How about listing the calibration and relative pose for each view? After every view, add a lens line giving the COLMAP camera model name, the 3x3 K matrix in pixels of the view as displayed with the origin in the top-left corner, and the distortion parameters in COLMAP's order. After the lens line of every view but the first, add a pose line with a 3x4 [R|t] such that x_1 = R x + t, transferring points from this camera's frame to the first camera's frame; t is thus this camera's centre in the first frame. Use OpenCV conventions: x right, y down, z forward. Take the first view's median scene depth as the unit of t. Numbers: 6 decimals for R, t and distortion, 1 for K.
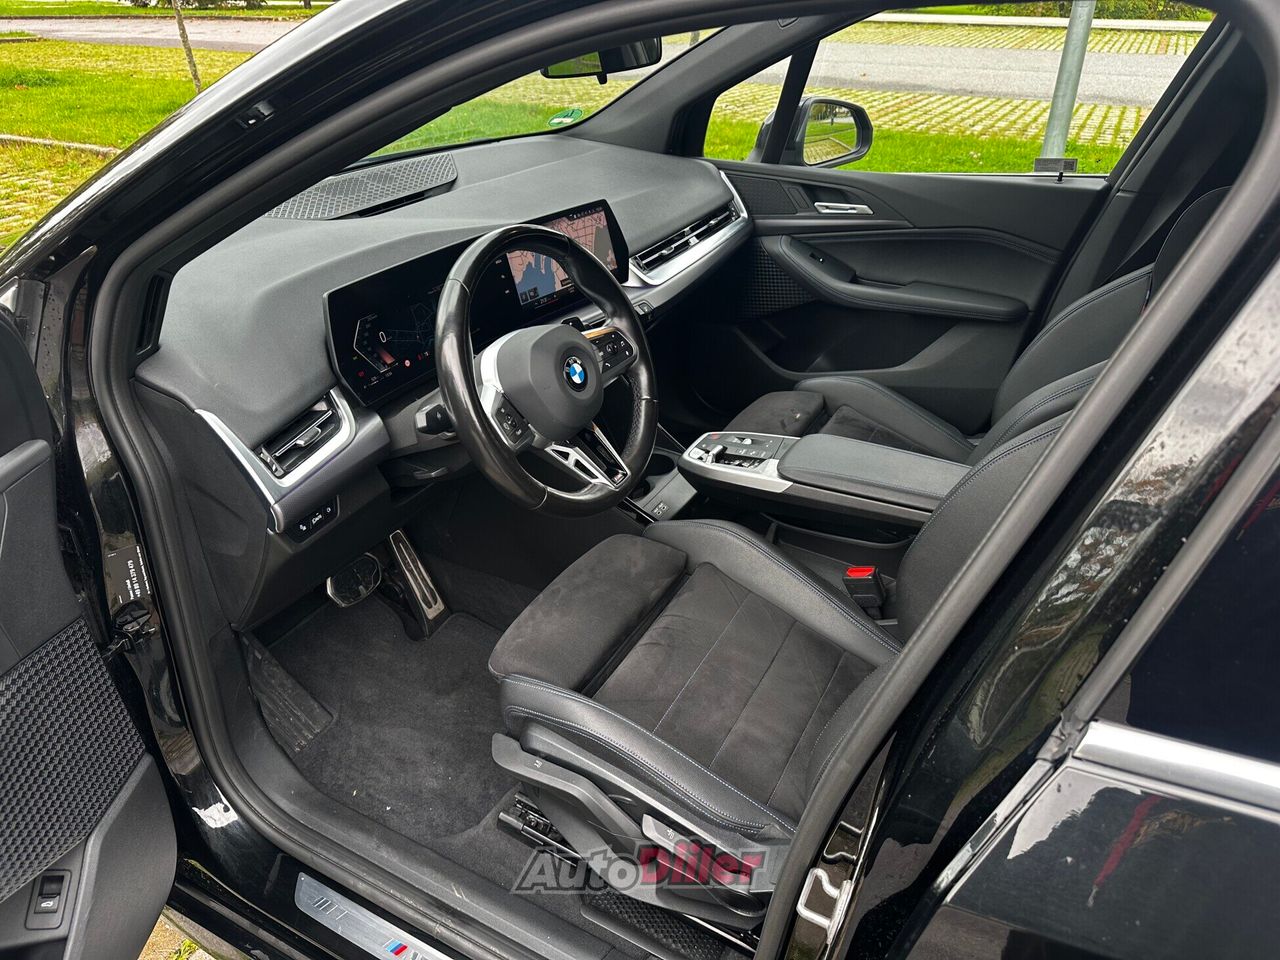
lens RADIAL K [[888.3, 0, 660.1], [0, 888.3, 413.4], [0, 0, 1]] dist [0.068289, -0.077543]
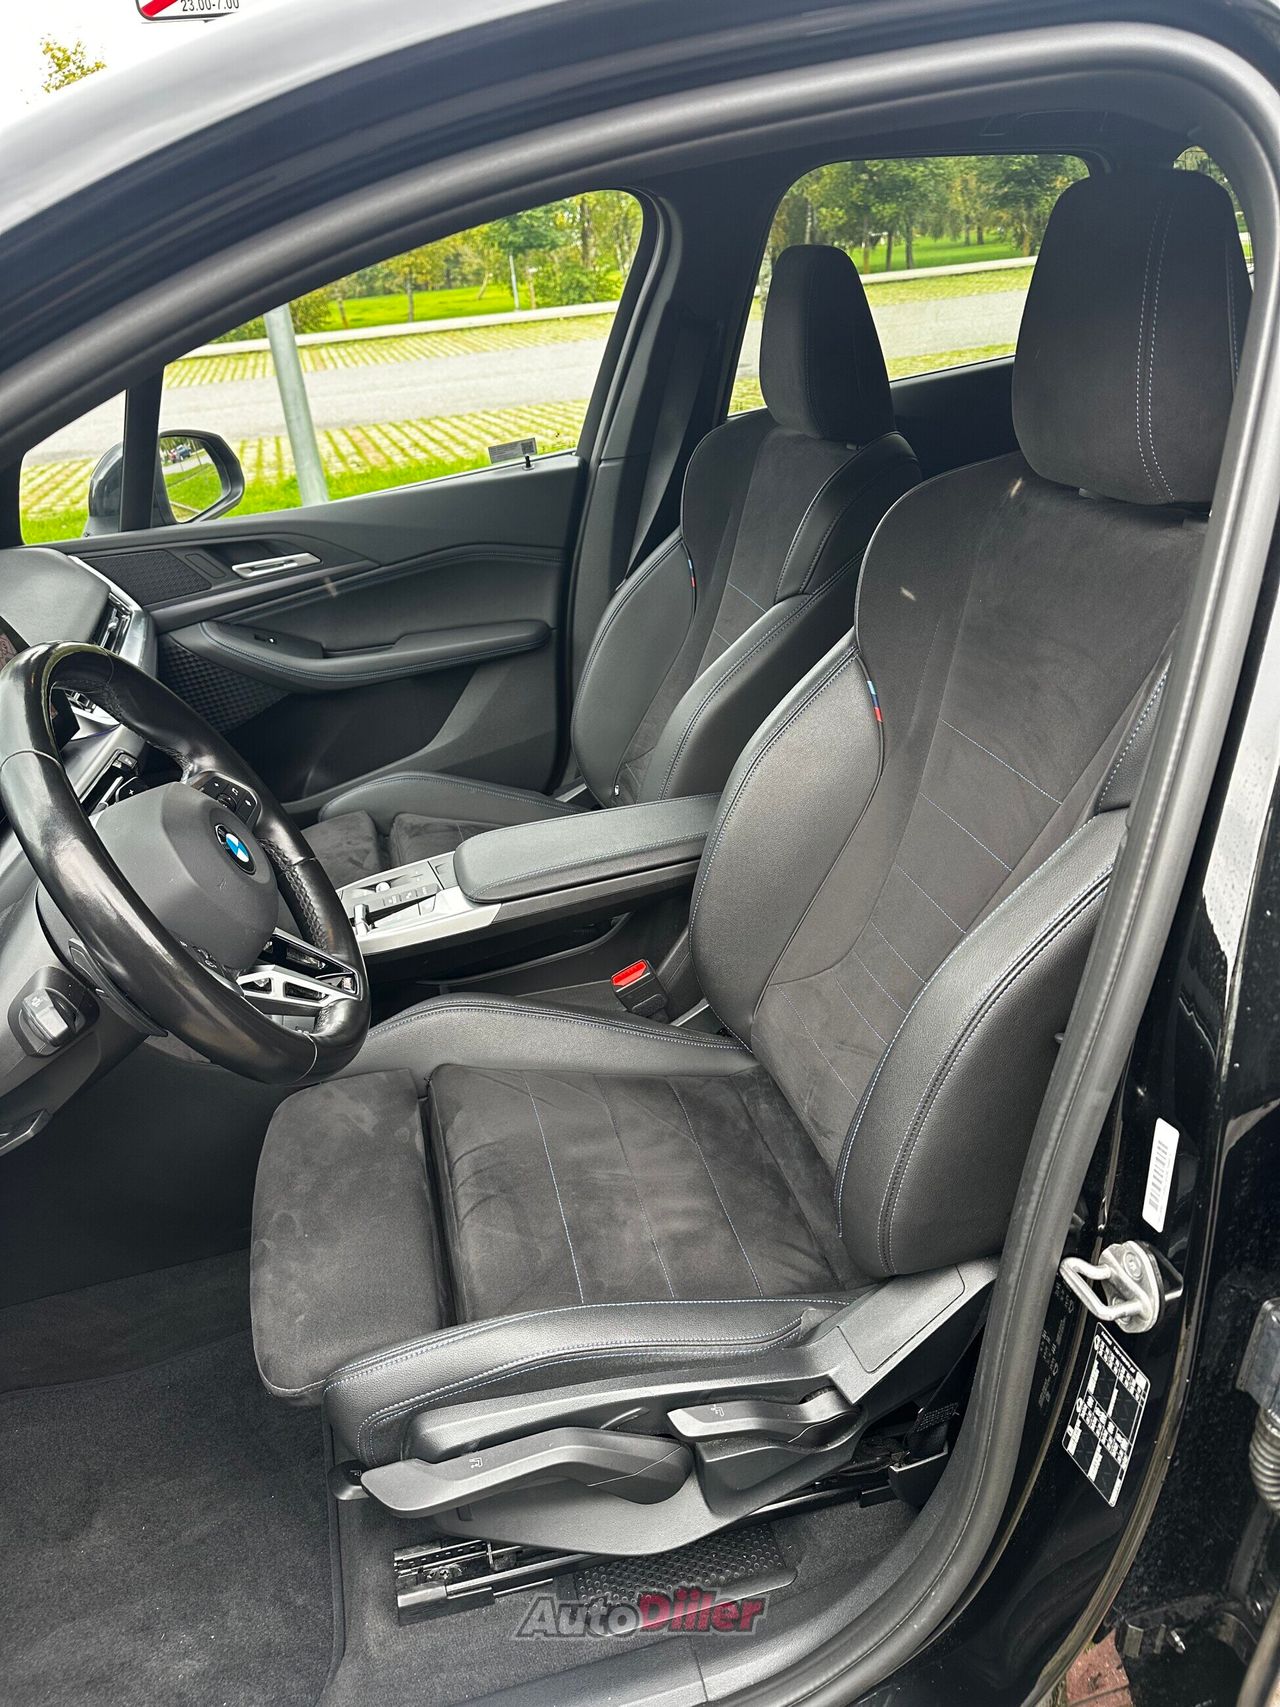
lens RADIAL K [[1149.2, 0, 622.4], [0, 1149.2, 782.6], [0, 0, 1]] dist [0.036268, -0.045910]
pose [[0.742172, -0.329667, 0.583524, -0.202460], [0.366481, 0.928585, 0.058494, -0.021550], [-0.561136, 0.170438, 0.809986, 0.137539]]
